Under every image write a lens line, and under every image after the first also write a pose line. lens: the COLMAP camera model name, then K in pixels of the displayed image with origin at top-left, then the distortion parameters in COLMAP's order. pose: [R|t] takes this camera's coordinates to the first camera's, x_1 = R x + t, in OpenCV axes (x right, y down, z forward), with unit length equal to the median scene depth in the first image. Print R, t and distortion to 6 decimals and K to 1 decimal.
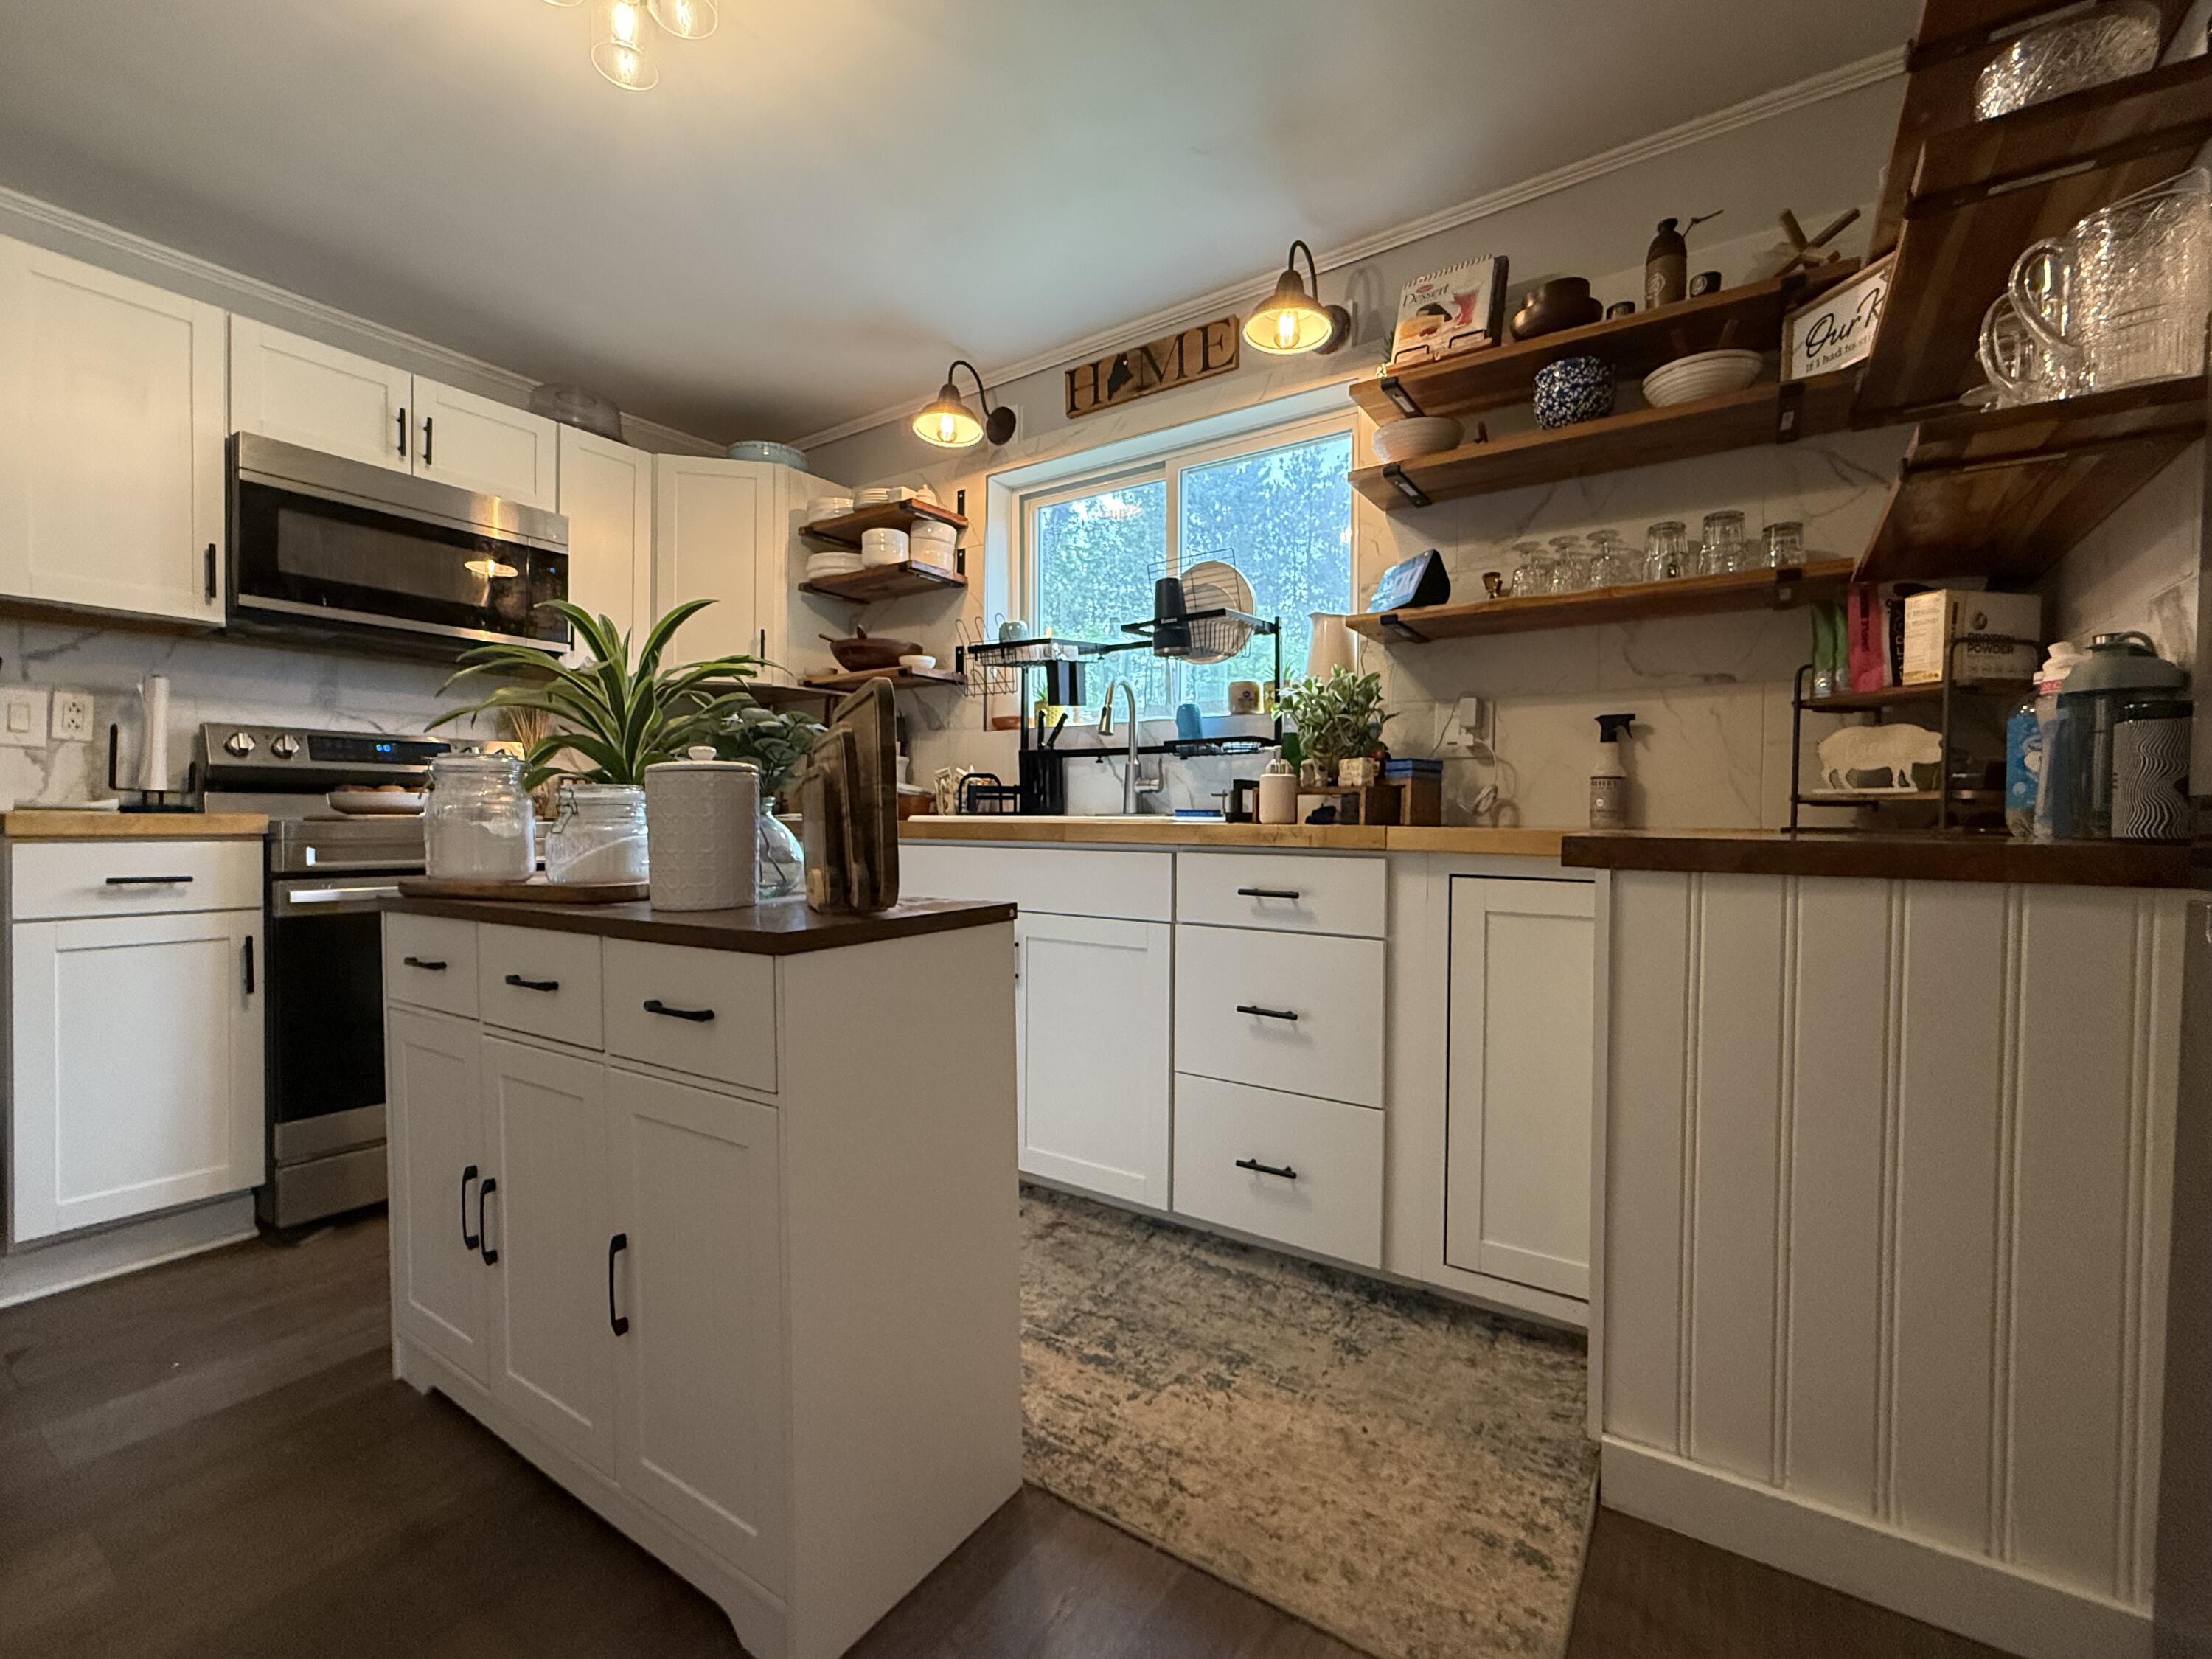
lens RADIAL K [[942.3, 0, 1110.8], [0, 942.3, 823.8], [0, 0, 1]] dist [0.001044, -0.000015]
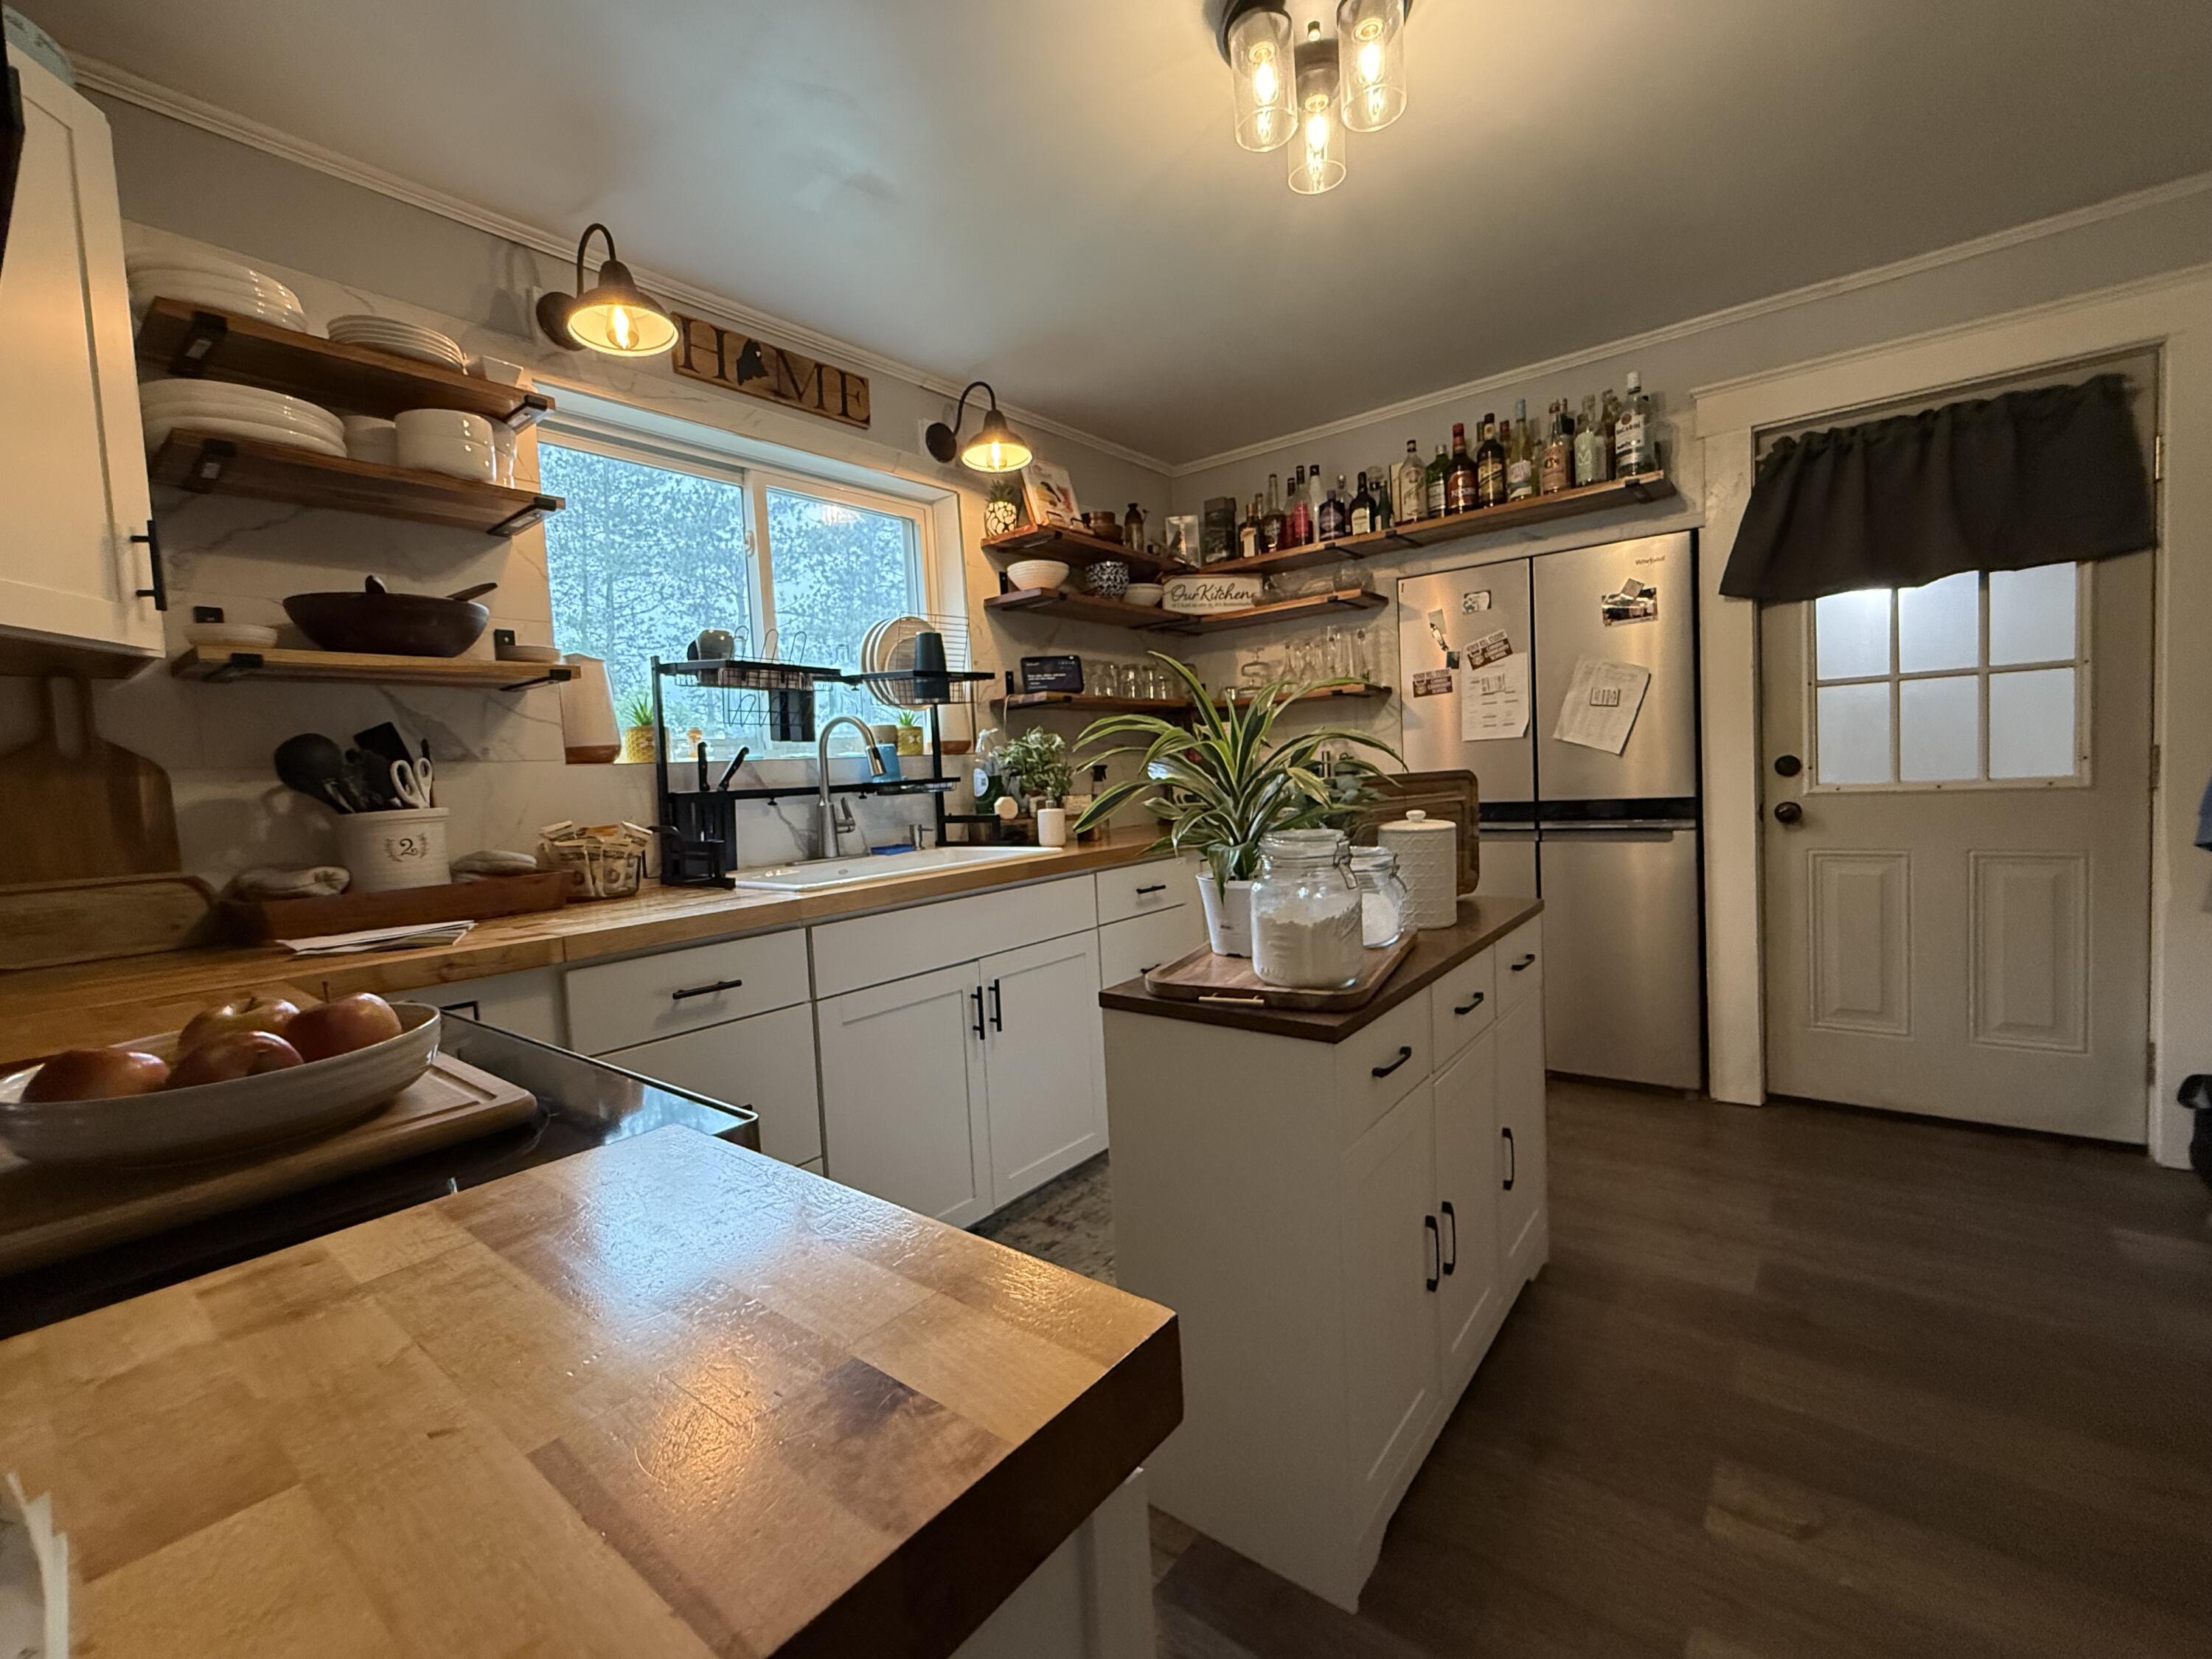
lens RADIAL K [[942.3, 0, 1108.3], [0, 942.3, 830.5], [0, 0, 1]] dist [0.001044, -0.000015]
pose [[0.070915, -0.065350, 0.995339, -0.899726], [0.072118, 0.995576, 0.060228, -0.074201], [-0.994872, 0.067511, 0.075315, 0.654477]]
